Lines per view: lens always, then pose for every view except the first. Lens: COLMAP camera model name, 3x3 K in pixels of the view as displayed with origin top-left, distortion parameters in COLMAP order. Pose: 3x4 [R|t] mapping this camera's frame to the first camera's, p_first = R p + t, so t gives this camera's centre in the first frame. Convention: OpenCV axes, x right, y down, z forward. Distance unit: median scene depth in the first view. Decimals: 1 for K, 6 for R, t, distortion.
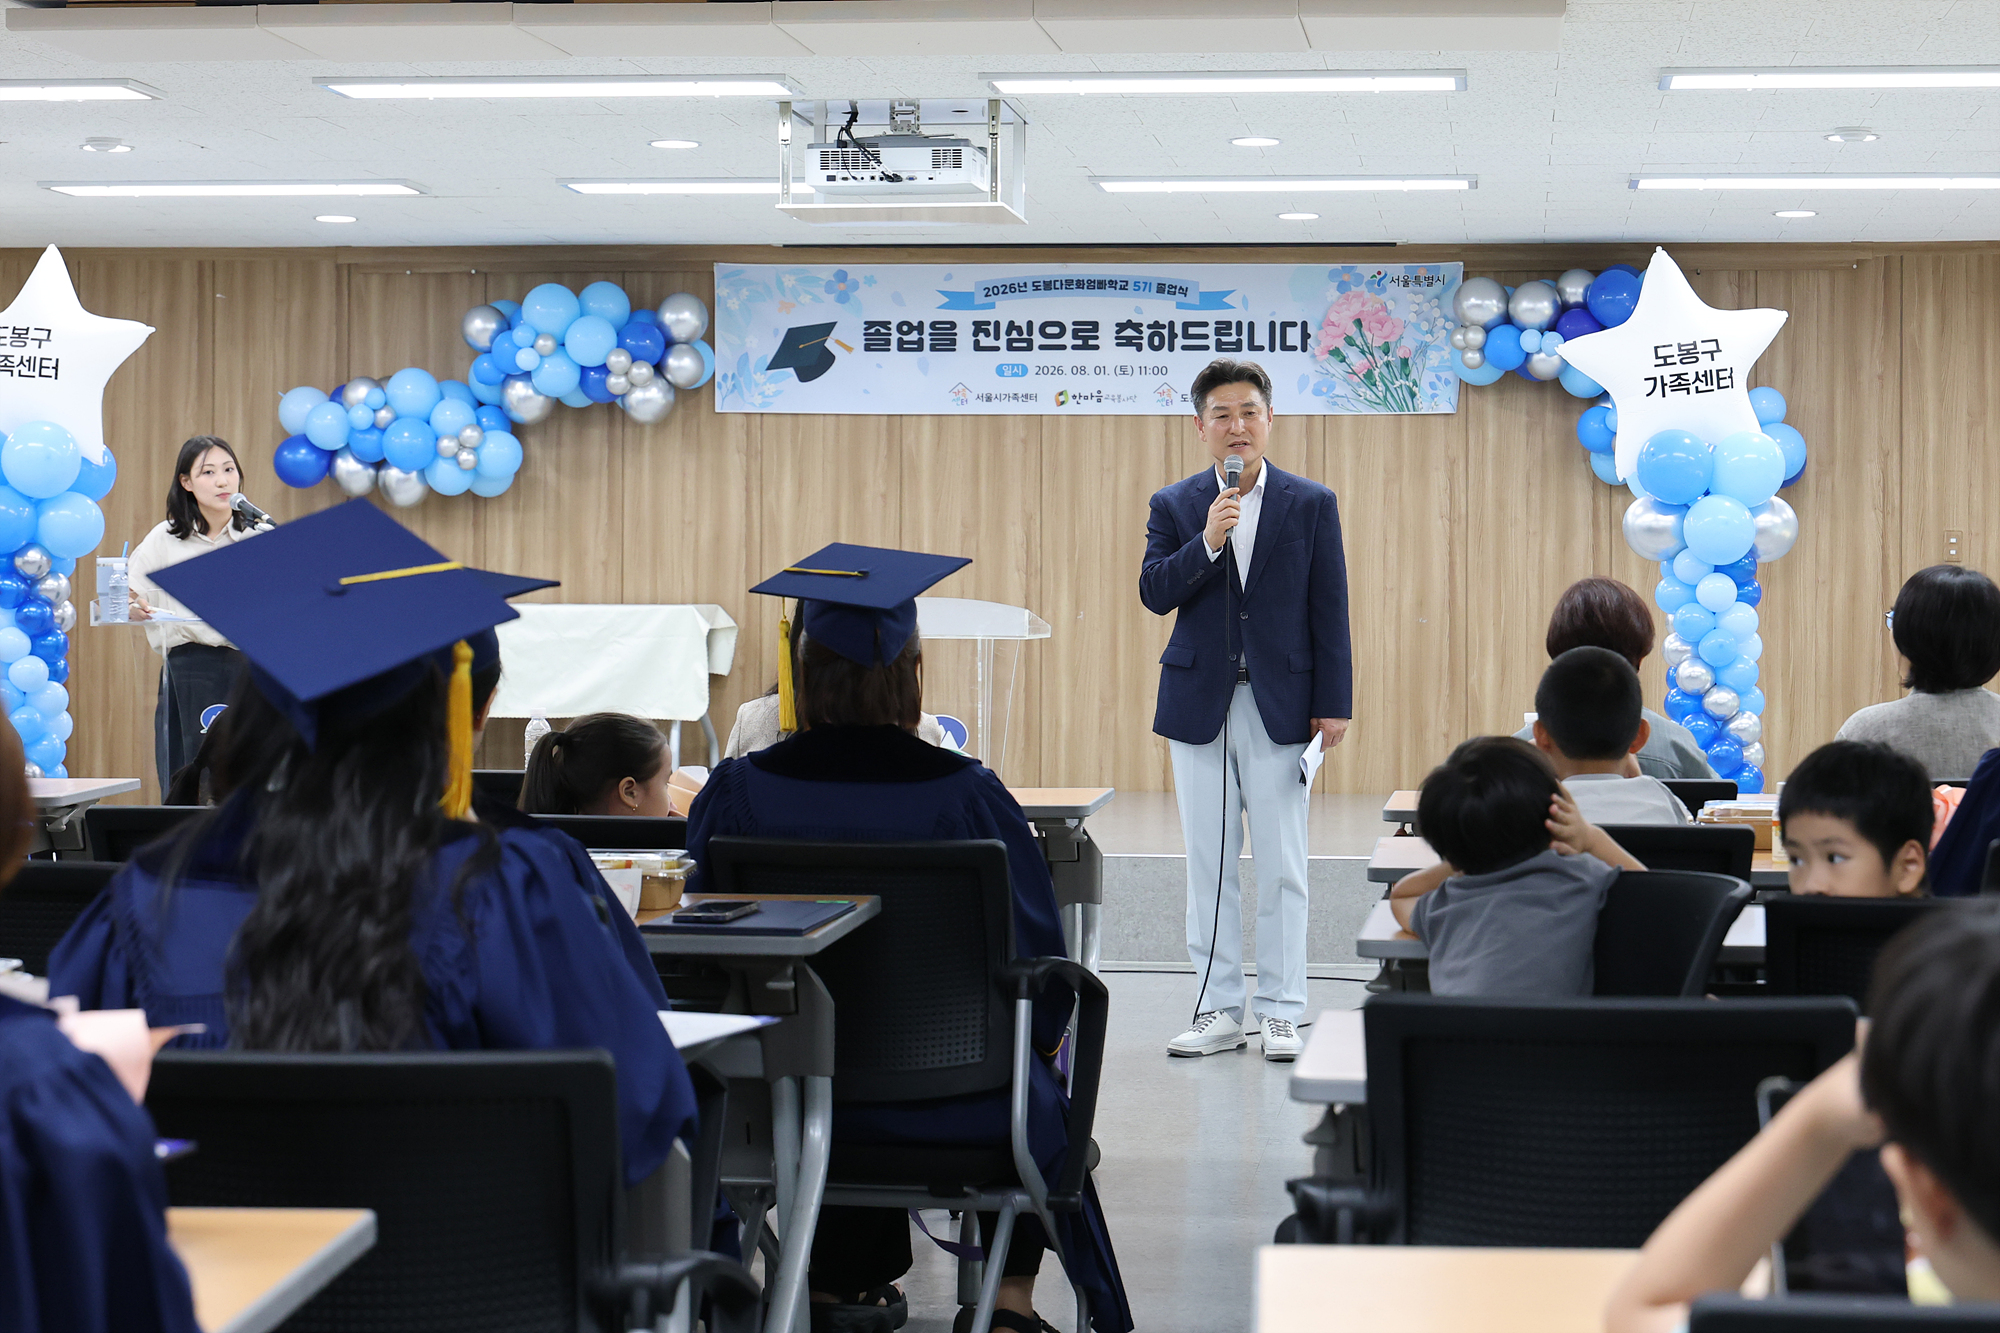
lens RADIAL K [[3997.6, 0, 1000.0], [0, 3997.6, 666.5], [0, 0, 1]] dist [-0.147079, 0.211601]
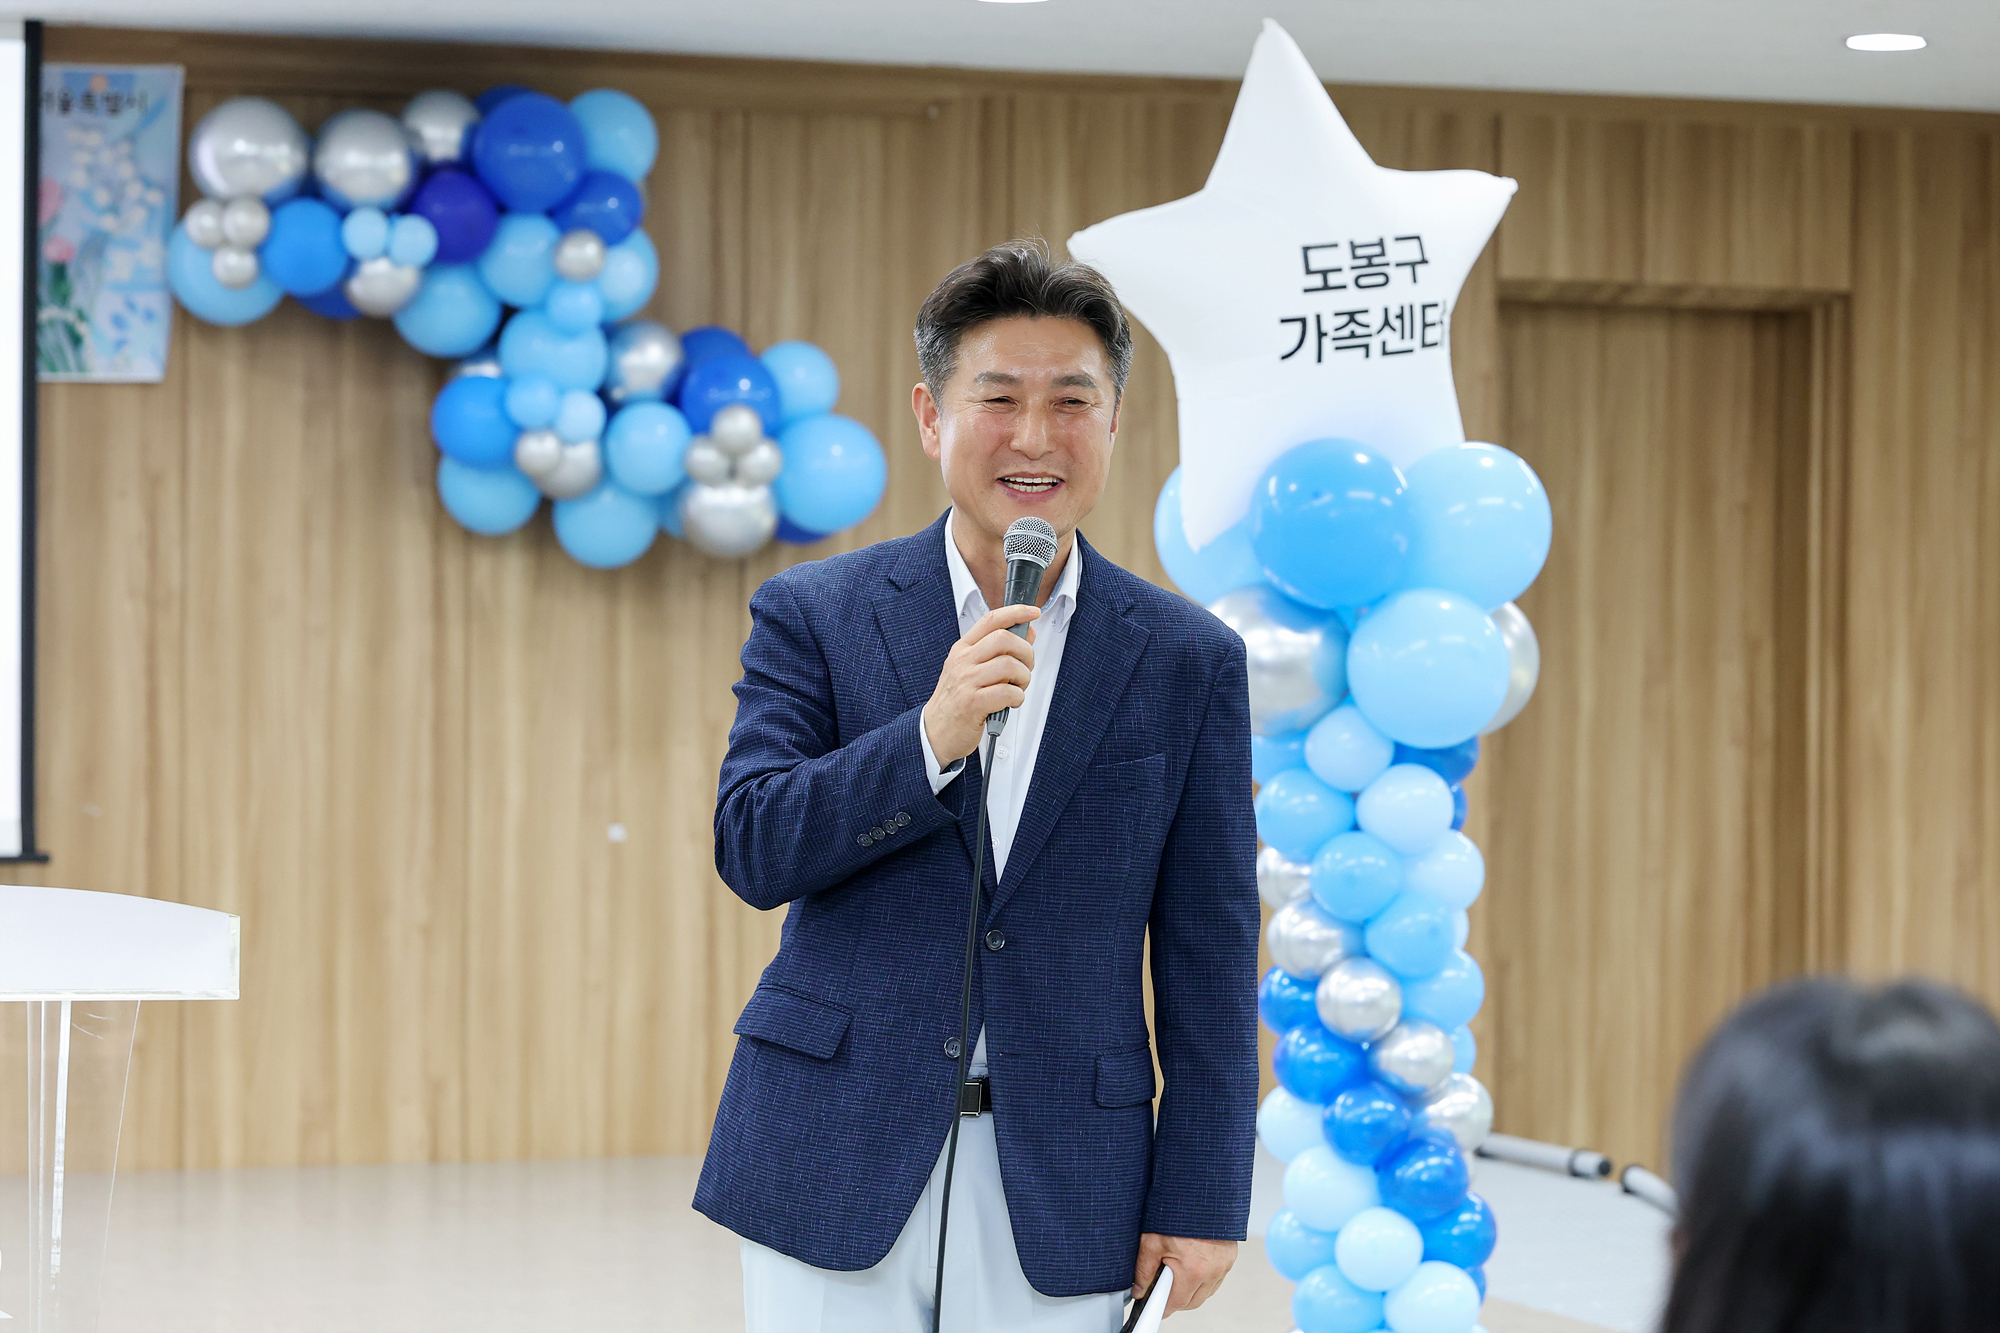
lens RADIAL K [[5494.4, 0, 1000.0], [0, 5494.4, 666.5], [0, 0, 1]] dist [-0.103631, 0.035566]
pose [[0.876555, 0.002754, 0.481294, -0.118307], [0.003144, 0.999930, -0.011448, -0.021459], [-0.481292, 0.011548, 0.876484, 0.379532]]
